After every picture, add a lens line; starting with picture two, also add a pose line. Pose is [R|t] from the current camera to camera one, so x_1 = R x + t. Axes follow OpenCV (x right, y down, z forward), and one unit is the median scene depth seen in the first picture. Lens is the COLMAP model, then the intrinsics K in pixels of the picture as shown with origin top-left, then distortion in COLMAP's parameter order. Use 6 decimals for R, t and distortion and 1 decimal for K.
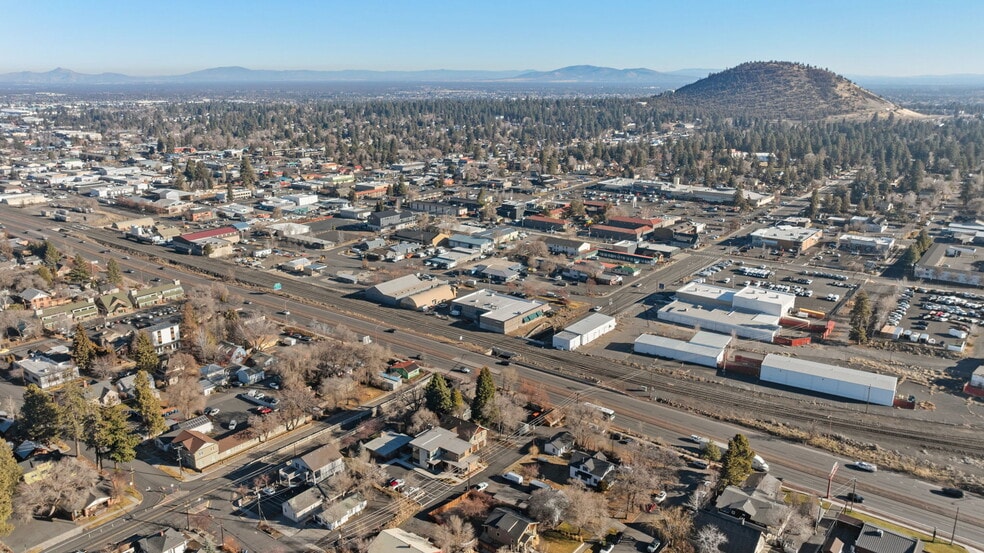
lens RADIAL K [[717.3, 0, 492.0], [0, 717.3, 276.5], [0, 0, 1]] dist [-0.034667, 0.028197]
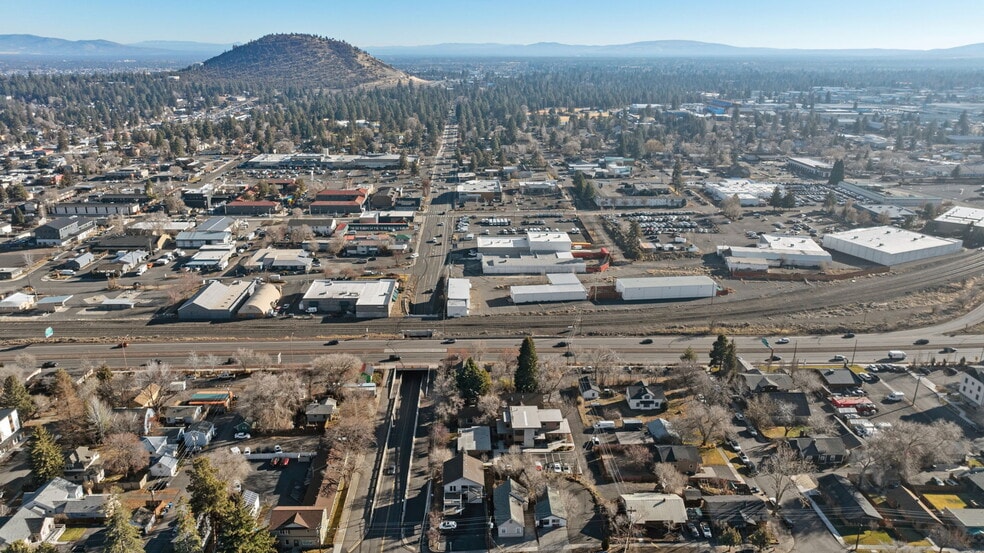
lens RADIAL K [[694.7, 0, 492.0], [0, 694.7, 276.5], [0, 0, 1]] dist [-0.016175, 0.001084]
pose [[0.772572, -0.194546, 0.604388, -0.361390], [0.167263, 0.980637, 0.101850, -0.038318], [-0.612500, 0.022405, 0.790153, 0.143362]]
